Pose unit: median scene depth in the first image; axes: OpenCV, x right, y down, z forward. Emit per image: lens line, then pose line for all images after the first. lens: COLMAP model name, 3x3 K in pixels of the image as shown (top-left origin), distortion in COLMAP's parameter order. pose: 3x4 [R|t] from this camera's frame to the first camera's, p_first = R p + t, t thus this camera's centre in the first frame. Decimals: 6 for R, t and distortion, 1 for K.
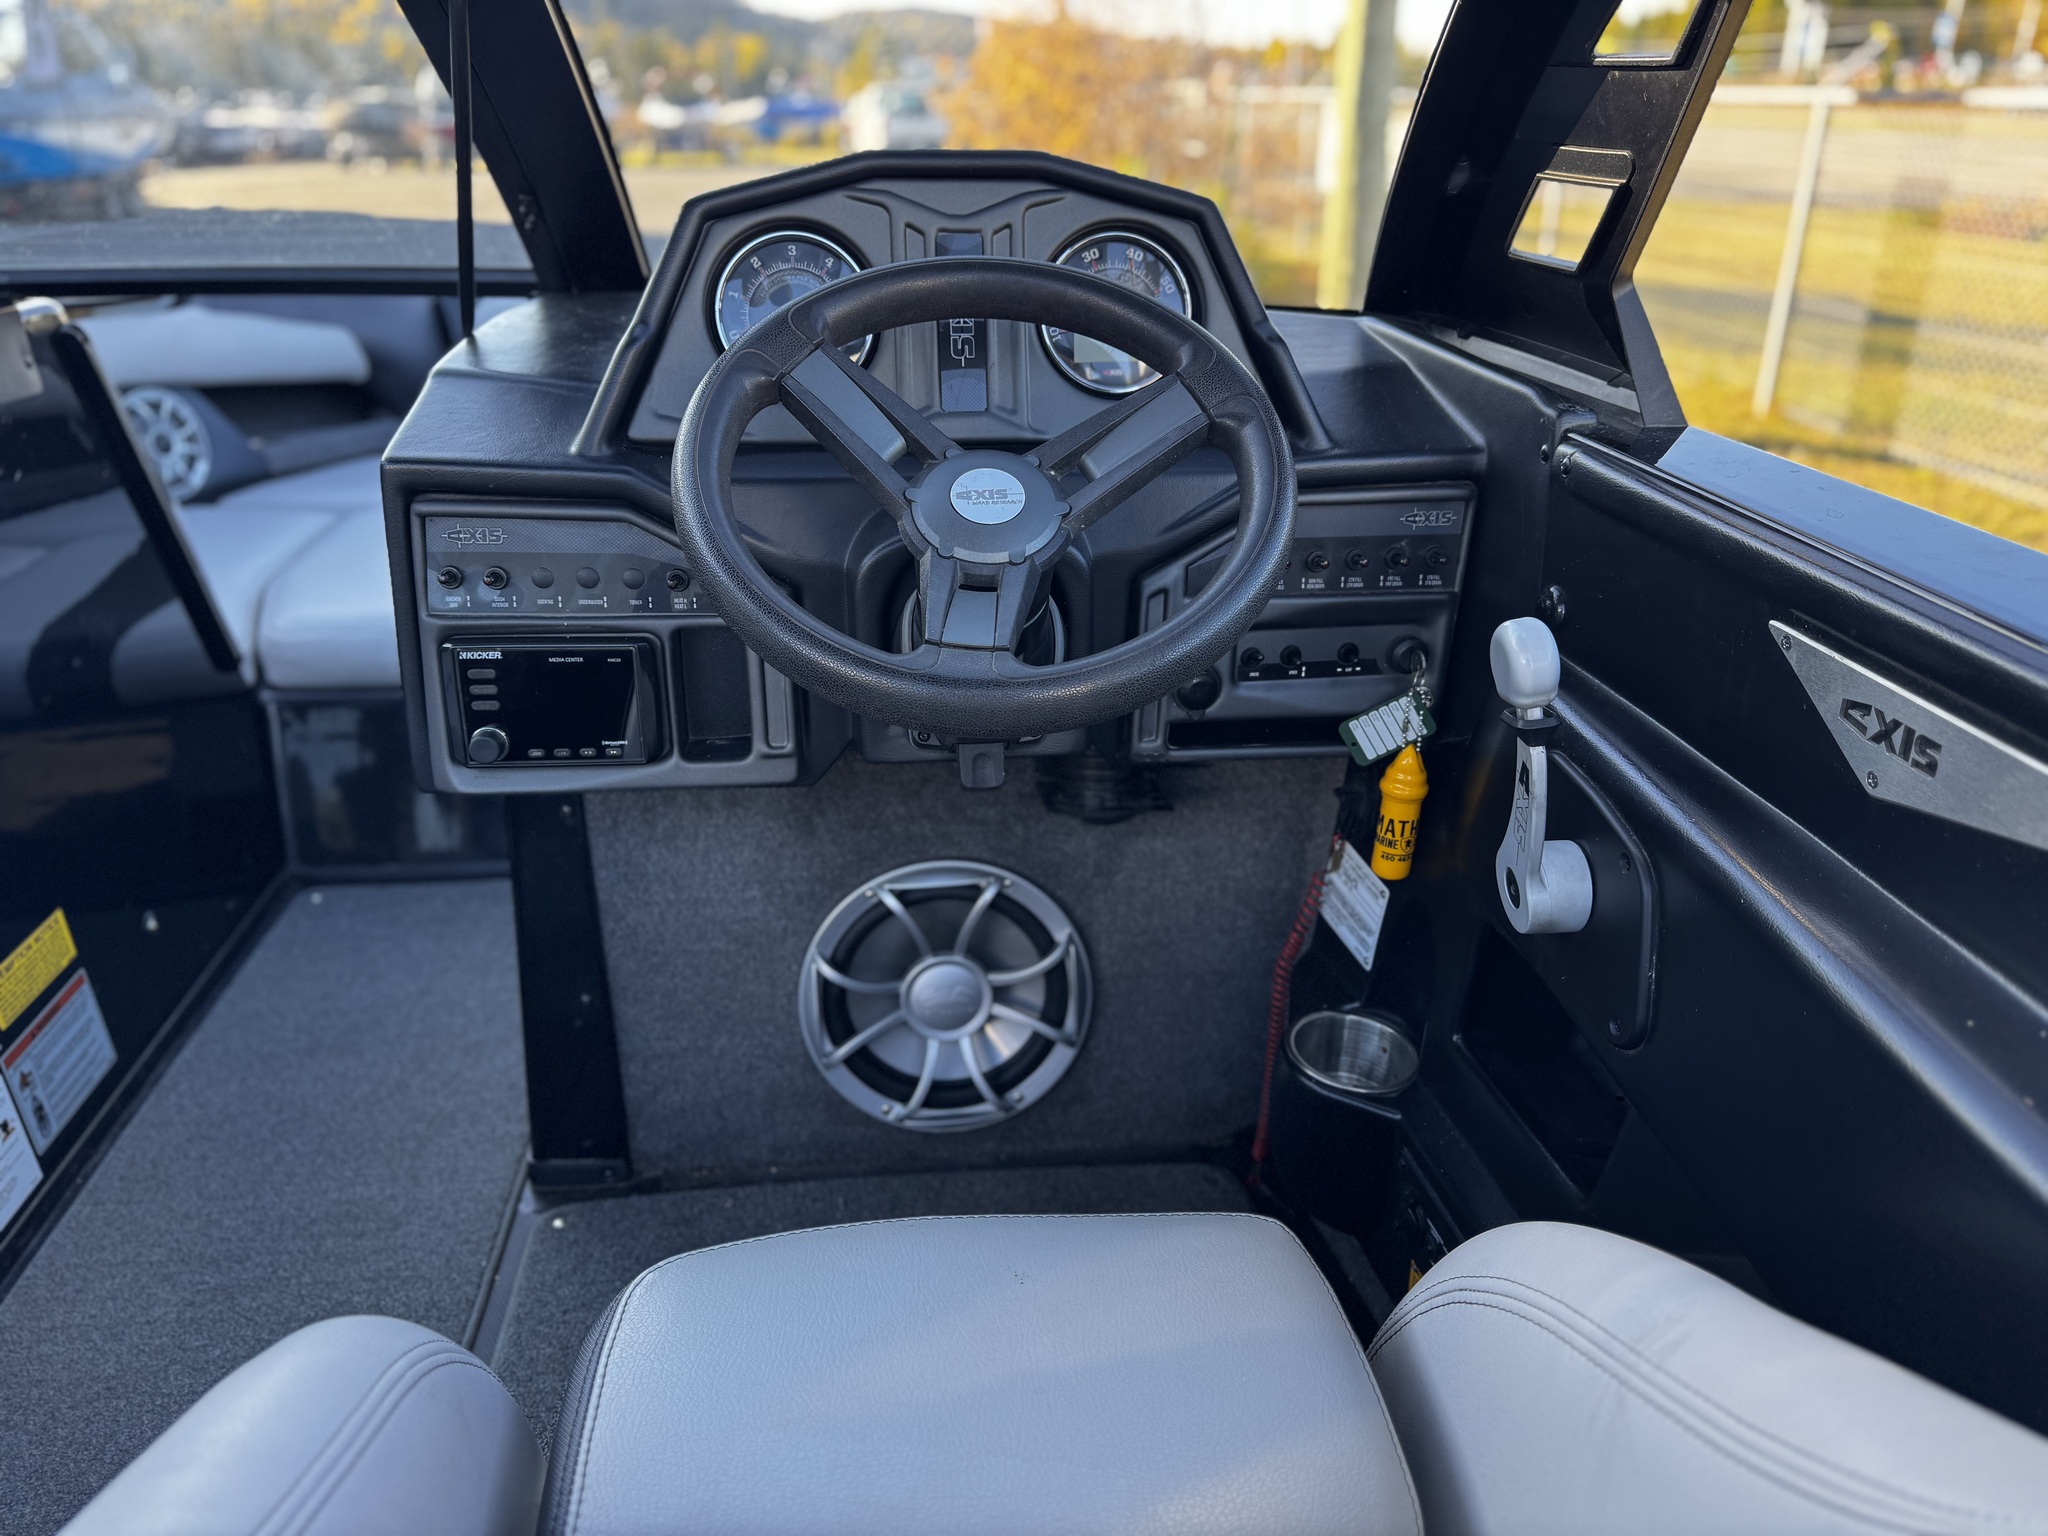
lens RADIAL K [[1457.7, 0, 1015.8], [0, 1457.7, 771.6], [0, 0, 1]] dist [0.024382, -0.030489]
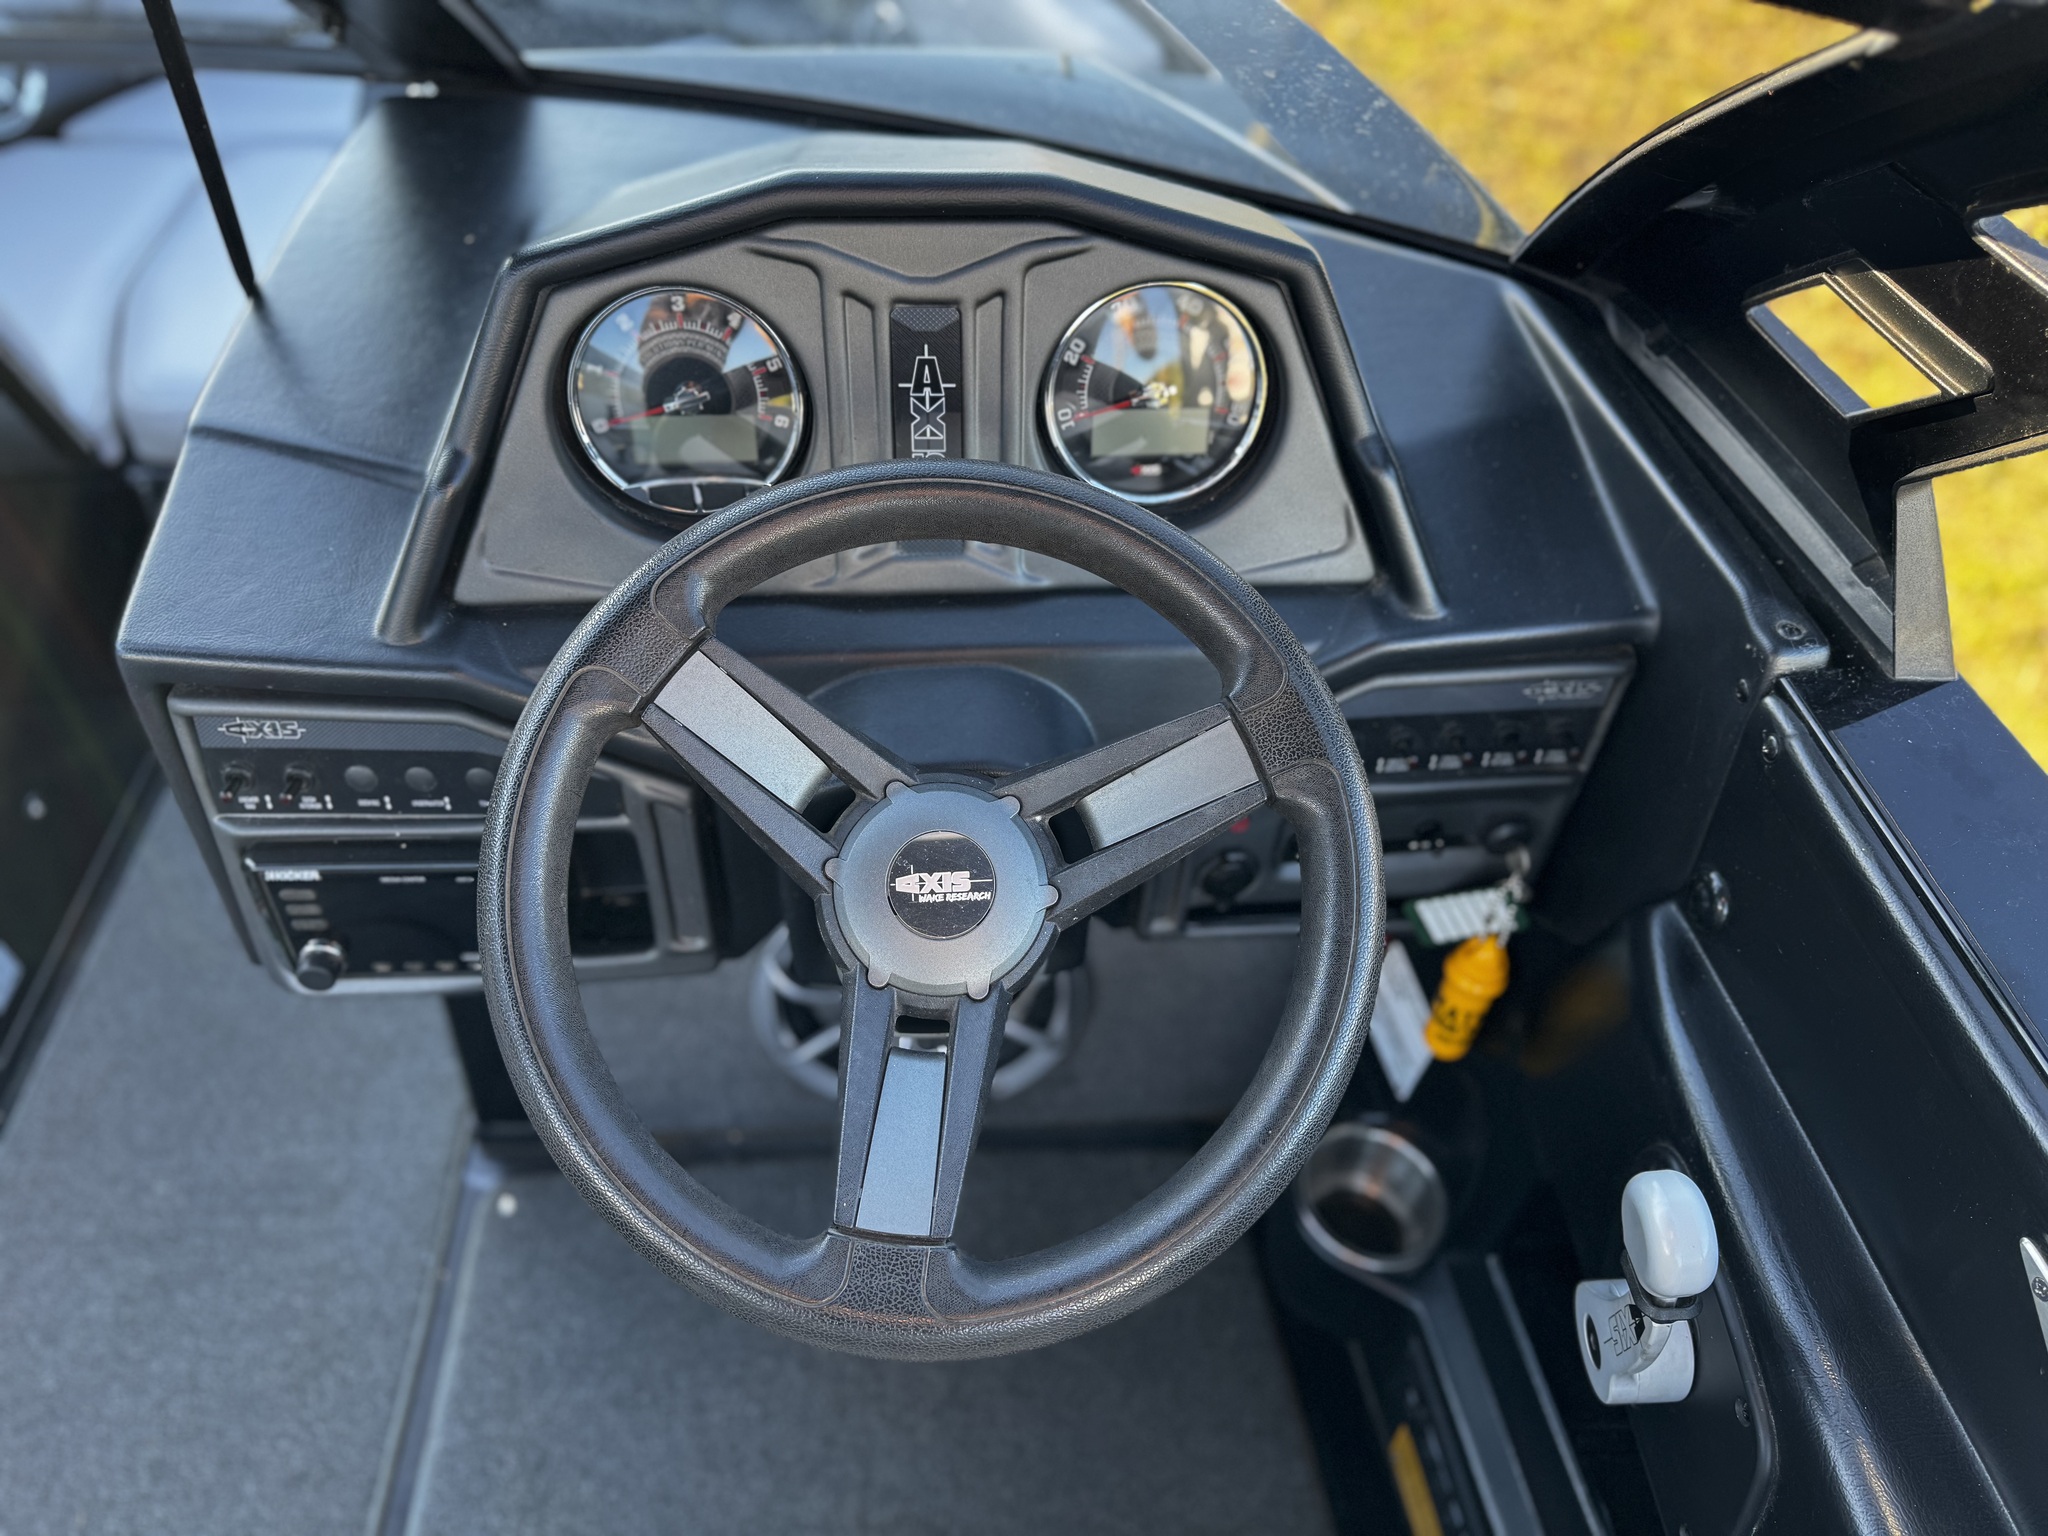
lens RADIAL K [[1457.7, 0, 1017.6], [0, 1457.7, 756.8], [0, 0, 1]] dist [0.024382, -0.030489]
pose [[0.999140, 0.040509, -0.008806, 0.016066], [-0.034576, 0.931507, 0.362076, -0.388043], [0.022870, -0.361460, 0.932107, 0.287759]]
